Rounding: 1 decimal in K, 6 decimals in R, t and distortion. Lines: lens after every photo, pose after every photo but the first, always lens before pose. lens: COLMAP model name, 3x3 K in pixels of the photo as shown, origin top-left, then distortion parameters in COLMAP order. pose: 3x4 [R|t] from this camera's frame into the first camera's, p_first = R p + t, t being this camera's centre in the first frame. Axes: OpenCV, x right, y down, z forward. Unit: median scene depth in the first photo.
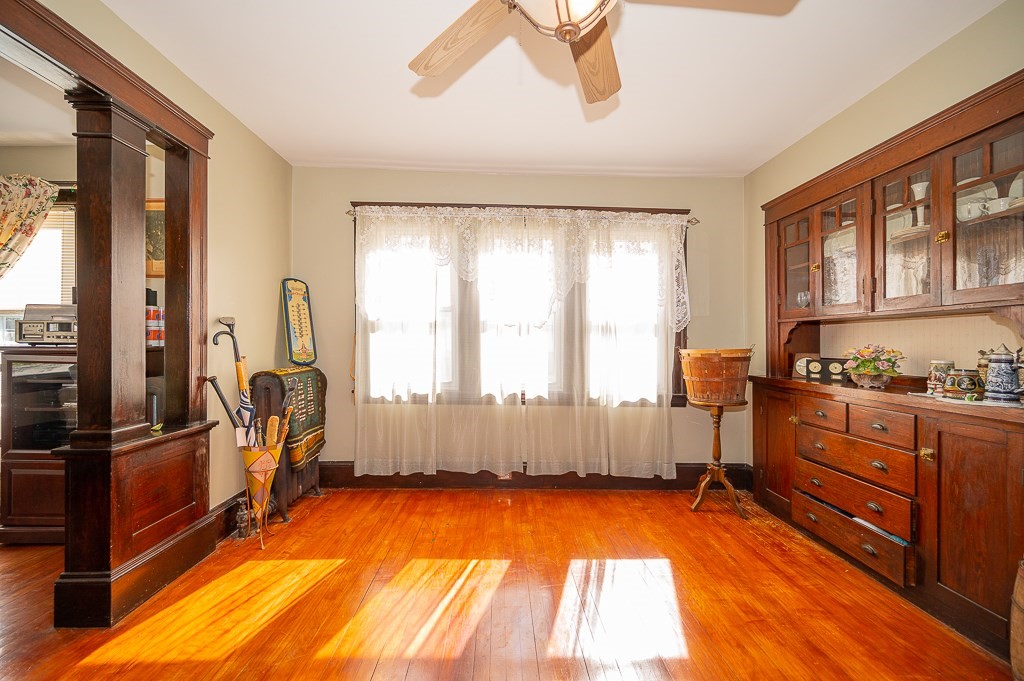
lens RADIAL K [[410.3, 0, 512.0], [0, 410.3, 340.5], [0, 0, 1]] dist [0.022631, 0.000053]
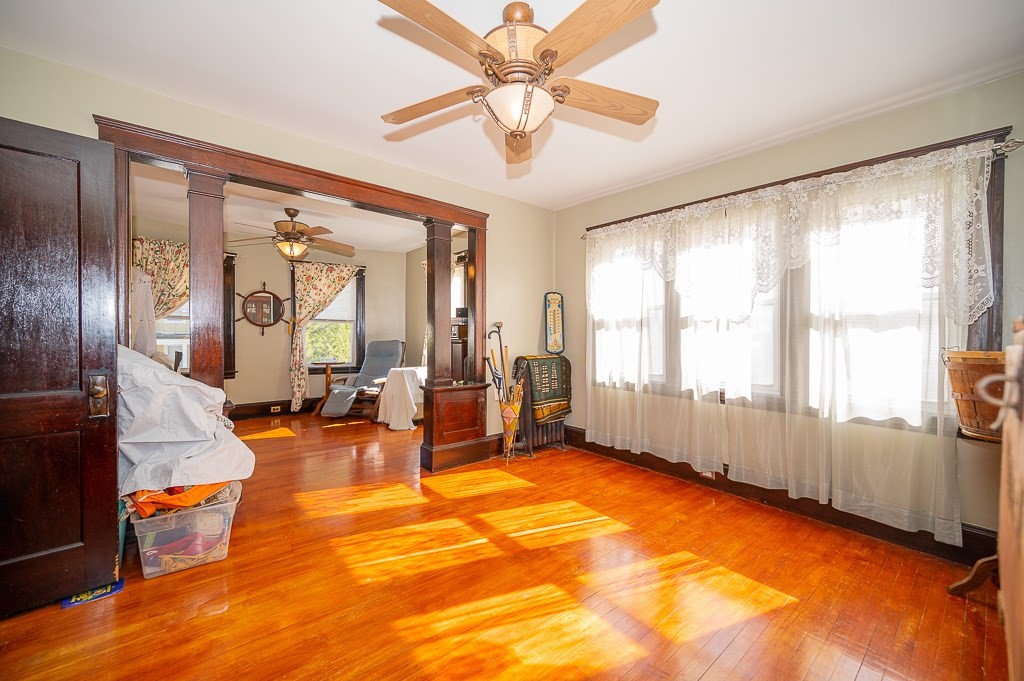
lens RADIAL K [[410.3, 0, 512.0], [0, 410.3, 340.5], [0, 0, 1]] dist [0.022631, 0.000053]
pose [[0.625919, 0.010647, -0.779816, 0.473746], [-0.001287, 0.999920, 0.012619, -0.002708], [0.779887, -0.006895, 0.625882, 0.016212]]
